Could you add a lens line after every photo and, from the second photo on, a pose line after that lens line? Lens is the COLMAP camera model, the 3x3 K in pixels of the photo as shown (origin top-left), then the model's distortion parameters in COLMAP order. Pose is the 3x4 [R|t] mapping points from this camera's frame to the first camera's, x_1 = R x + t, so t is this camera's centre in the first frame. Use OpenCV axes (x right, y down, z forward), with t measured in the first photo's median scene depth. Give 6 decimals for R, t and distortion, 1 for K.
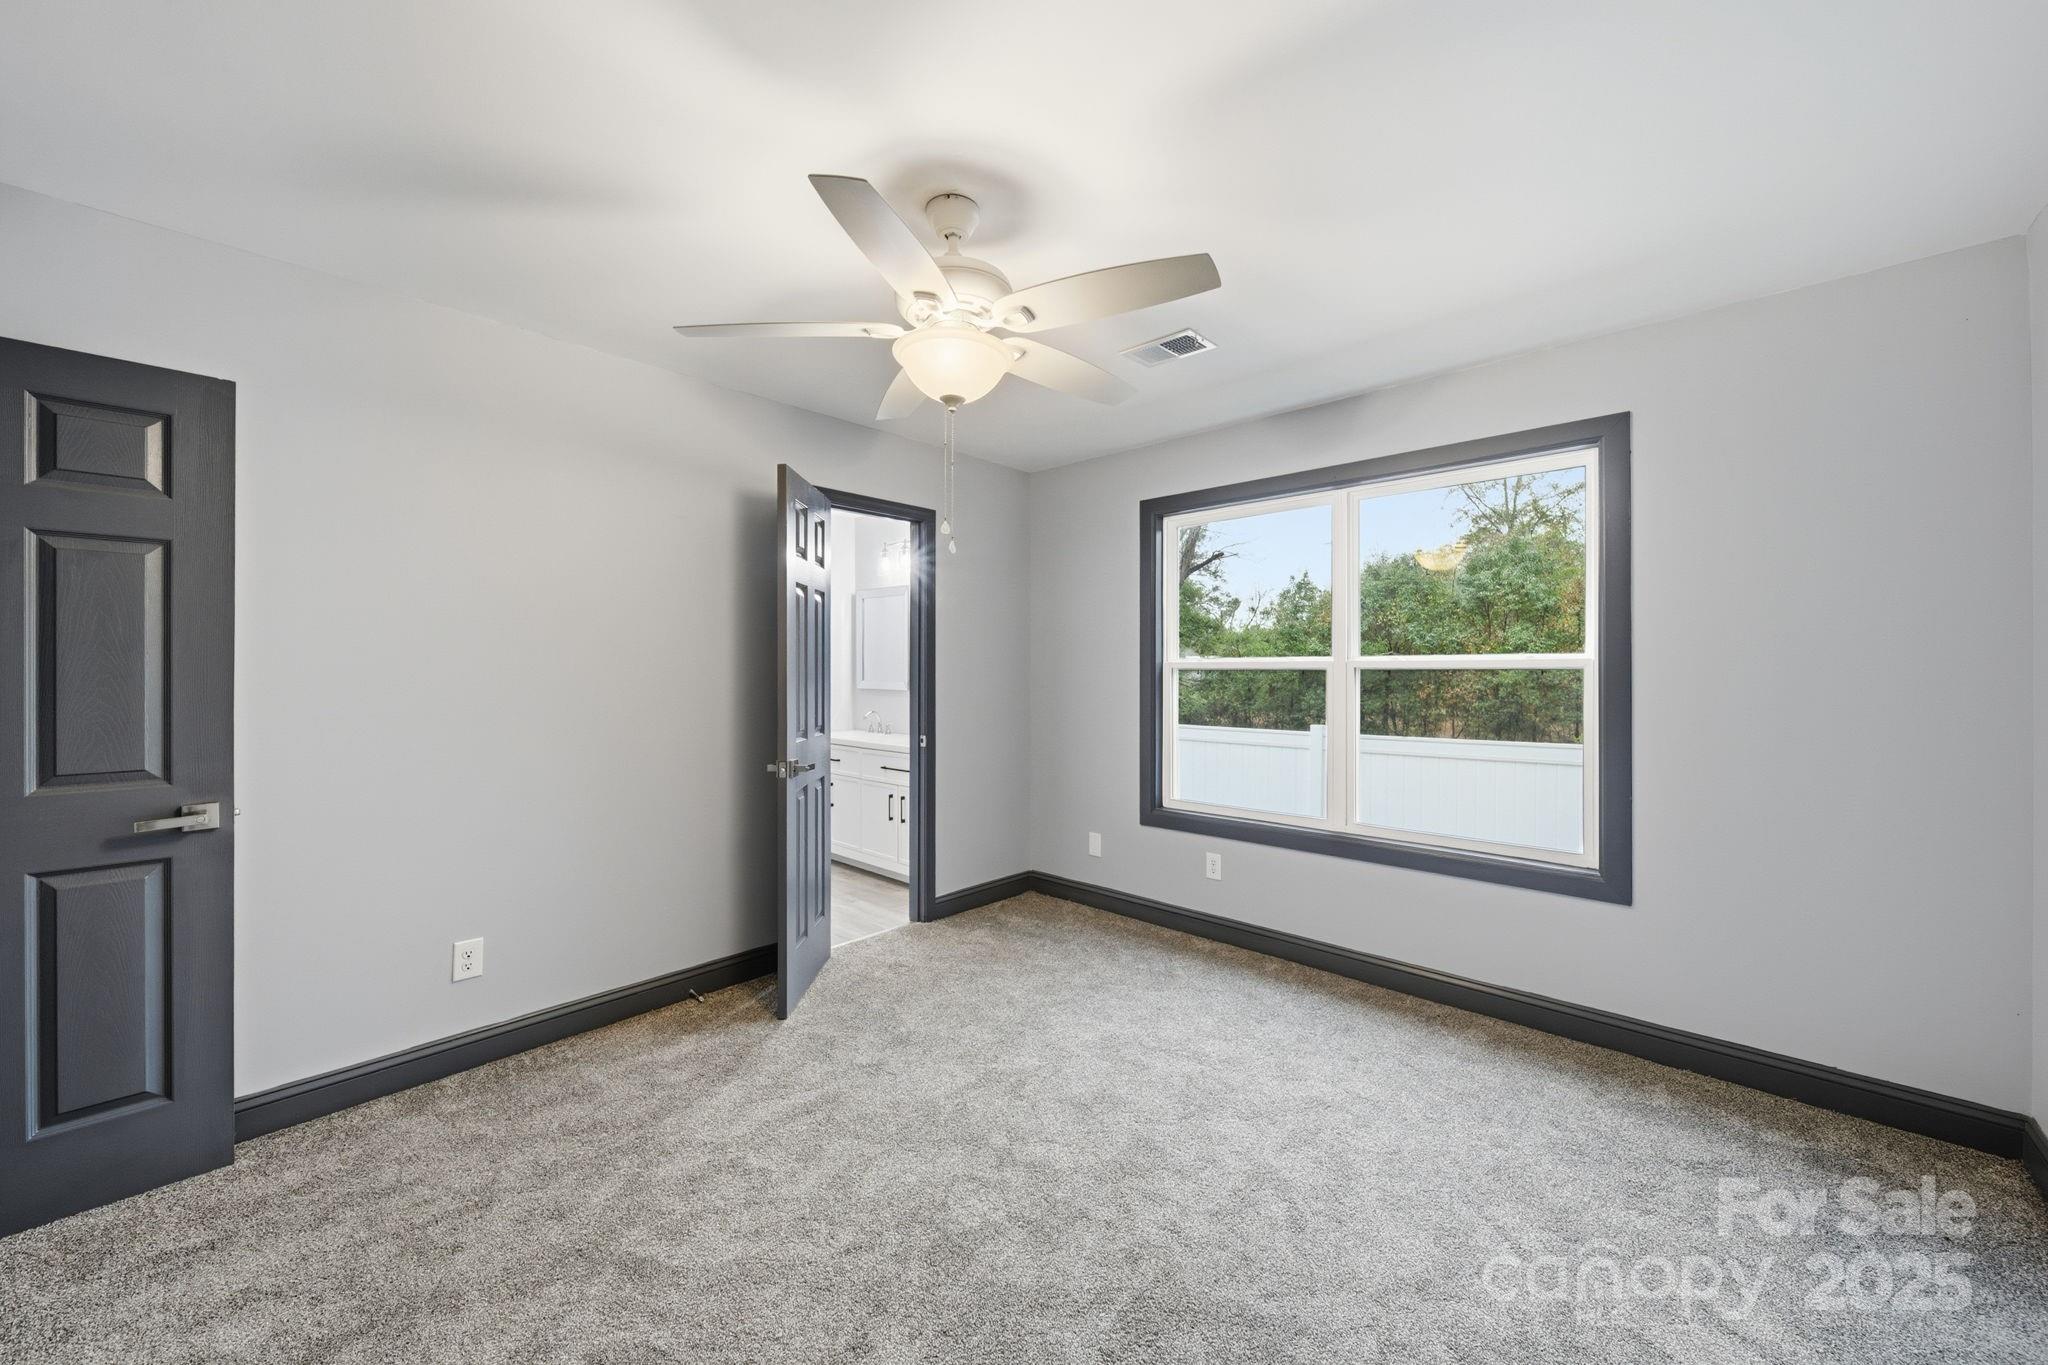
lens RADIAL K [[742.1, 0, 1015.4], [0, 742.1, 683.4], [0, 0, 1]] dist [0.011634, -0.000484]
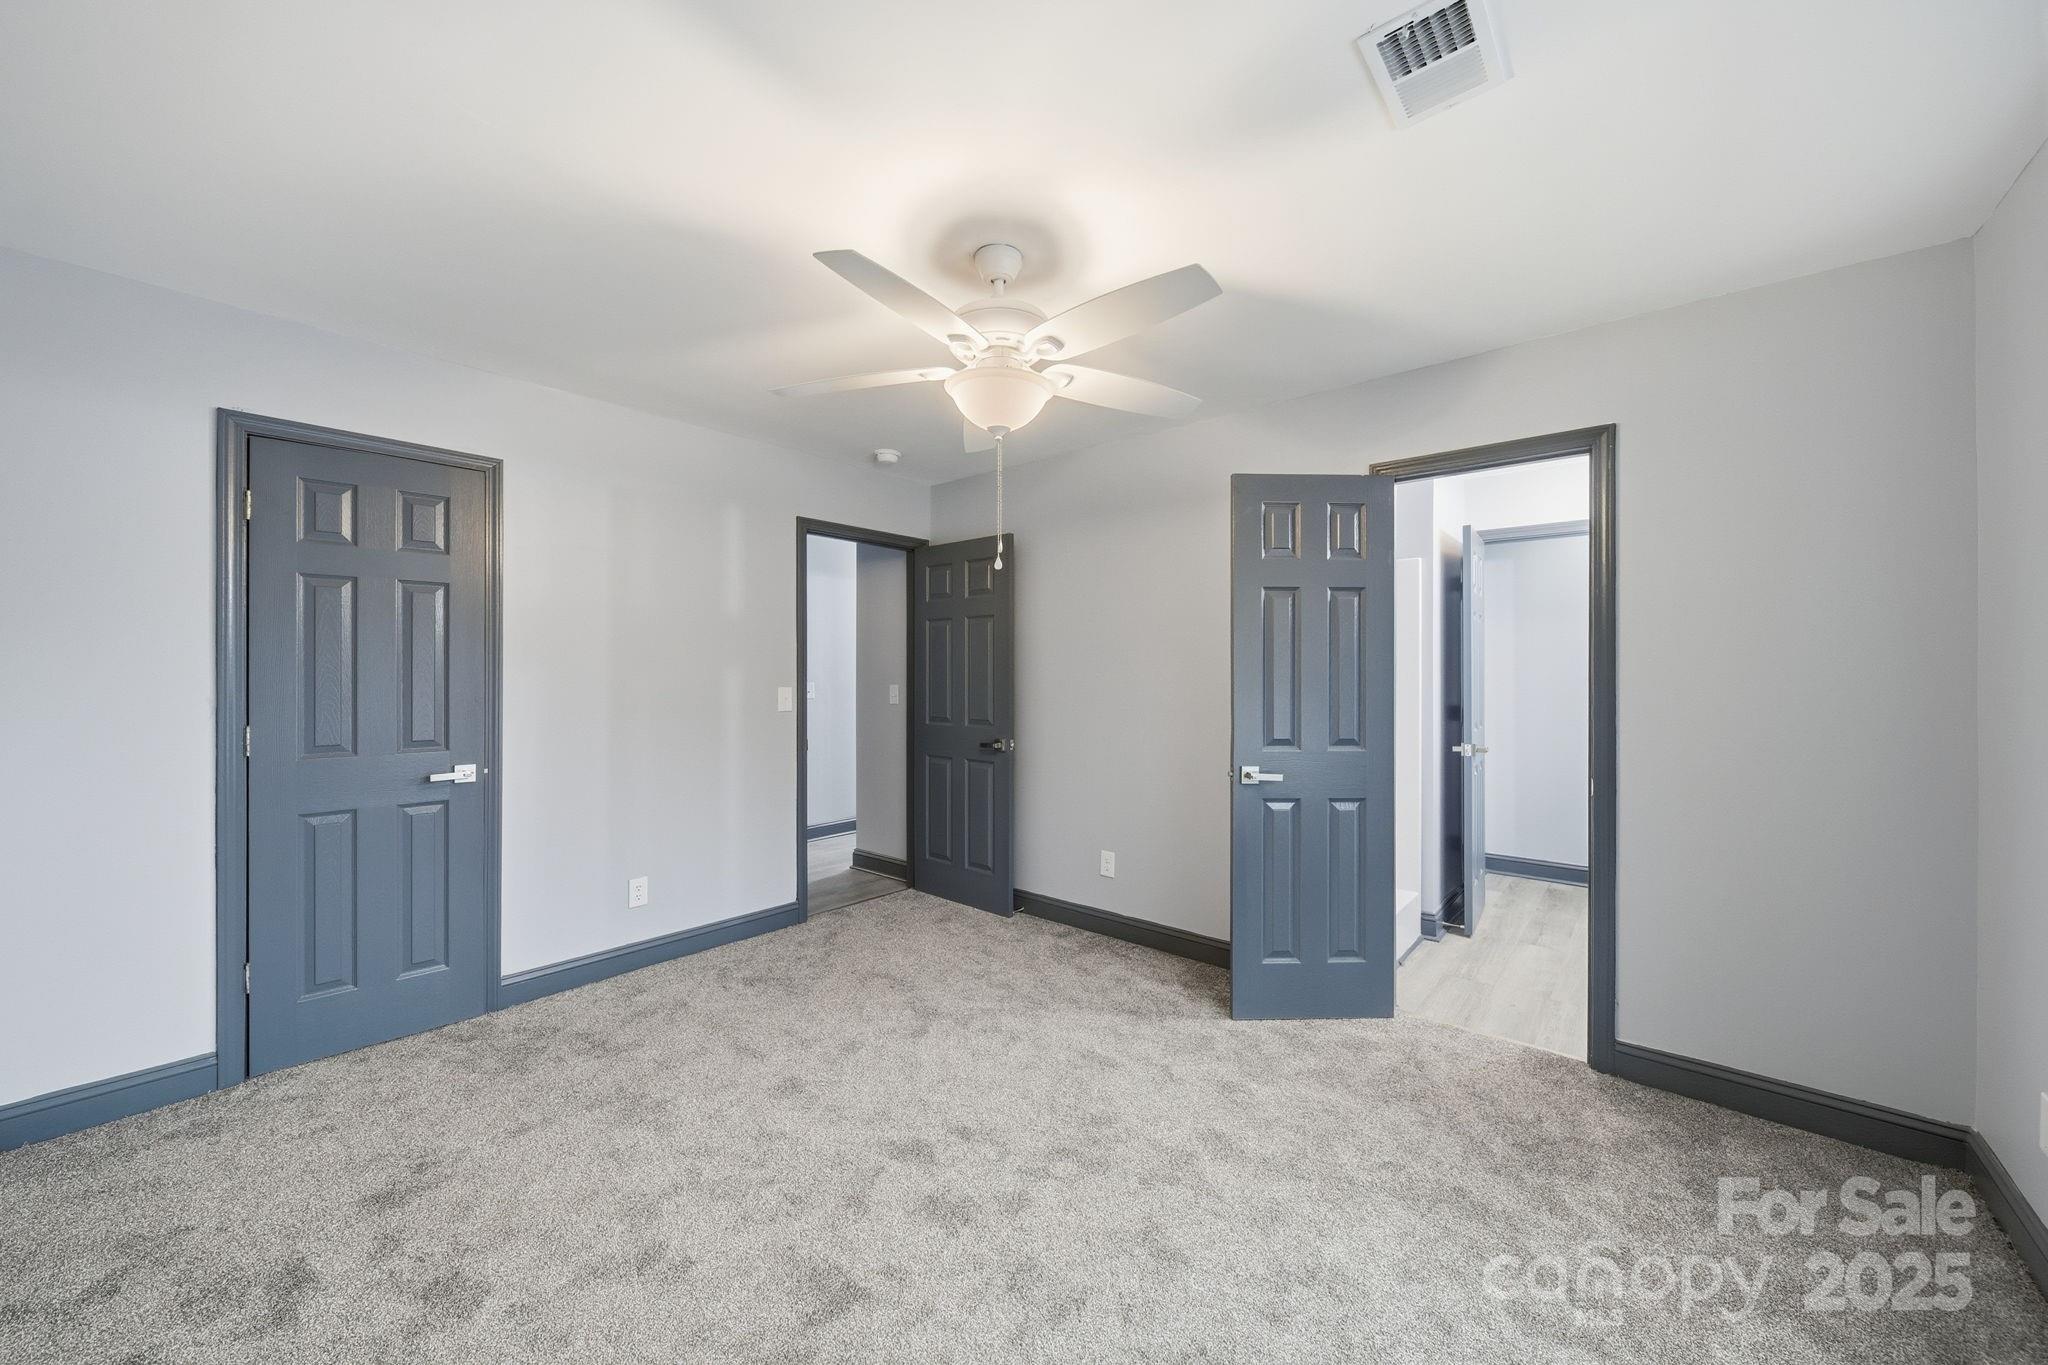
lens RADIAL K [[742.1, 0, 1031.4], [0, 742.1, 674.3], [0, 0, 1]] dist [0.011634, -0.000484]
pose [[0.048697, -0.006743, -0.998791, 0.822056], [-0.014062, 0.999873, -0.007436, -0.004829], [0.998715, 0.014407, 0.048596, 0.807250]]
